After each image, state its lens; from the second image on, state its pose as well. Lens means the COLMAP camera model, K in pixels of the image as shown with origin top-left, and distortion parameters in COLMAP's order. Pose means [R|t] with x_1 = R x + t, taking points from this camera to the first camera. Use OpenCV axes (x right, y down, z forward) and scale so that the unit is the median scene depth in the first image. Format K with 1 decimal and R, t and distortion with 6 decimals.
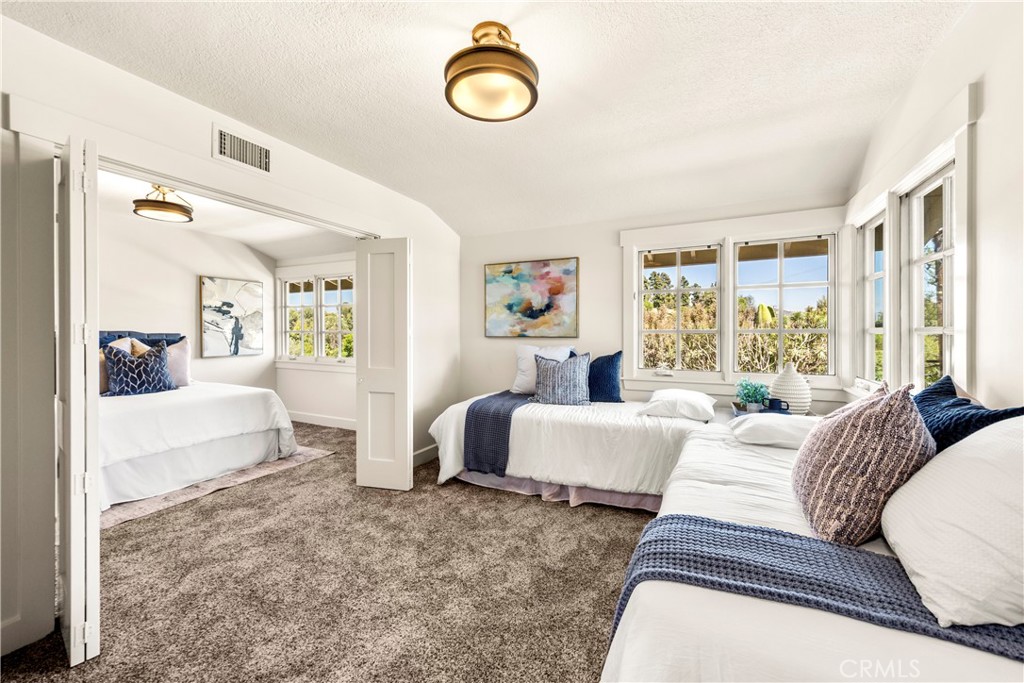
lens RADIAL K [[401.1, 0, 521.2], [0, 401.1, 327.3], [0, 0, 1]] dist [0.001765, 0.000093]
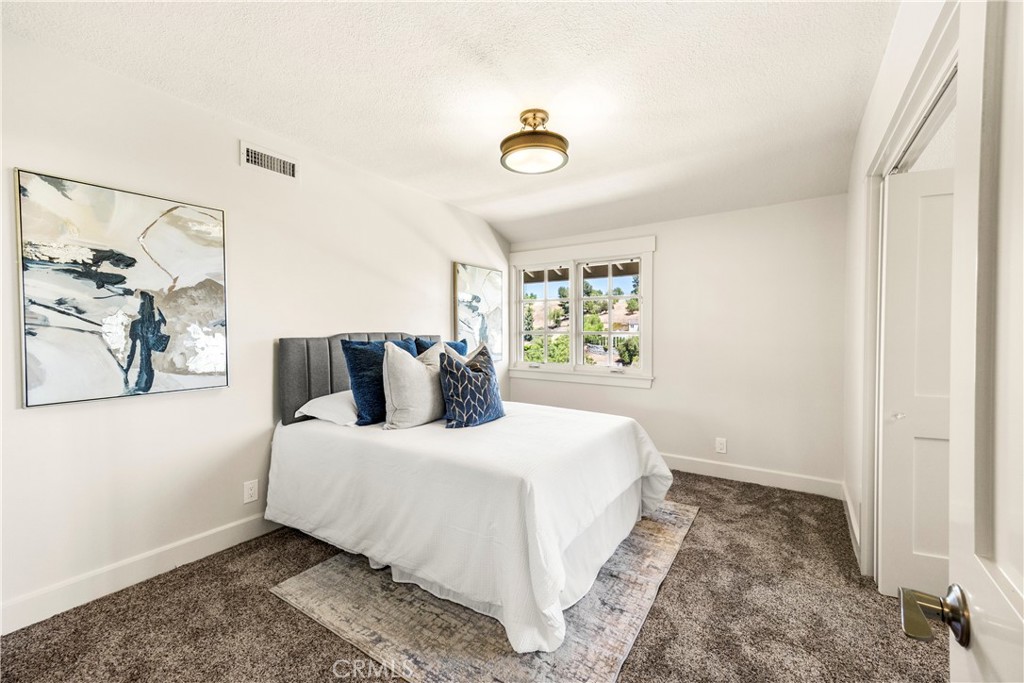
lens RADIAL K [[409.3, 0, 516.5], [0, 409.3, 332.7], [0, 0, 1]] dist [0.002008, 0.000282]
pose [[0.990006, -0.002577, -0.141000, -0.567394], [0.004492, 0.999902, 0.013266, 0.000107], [0.140952, -0.013767, 0.989921, 0.221747]]
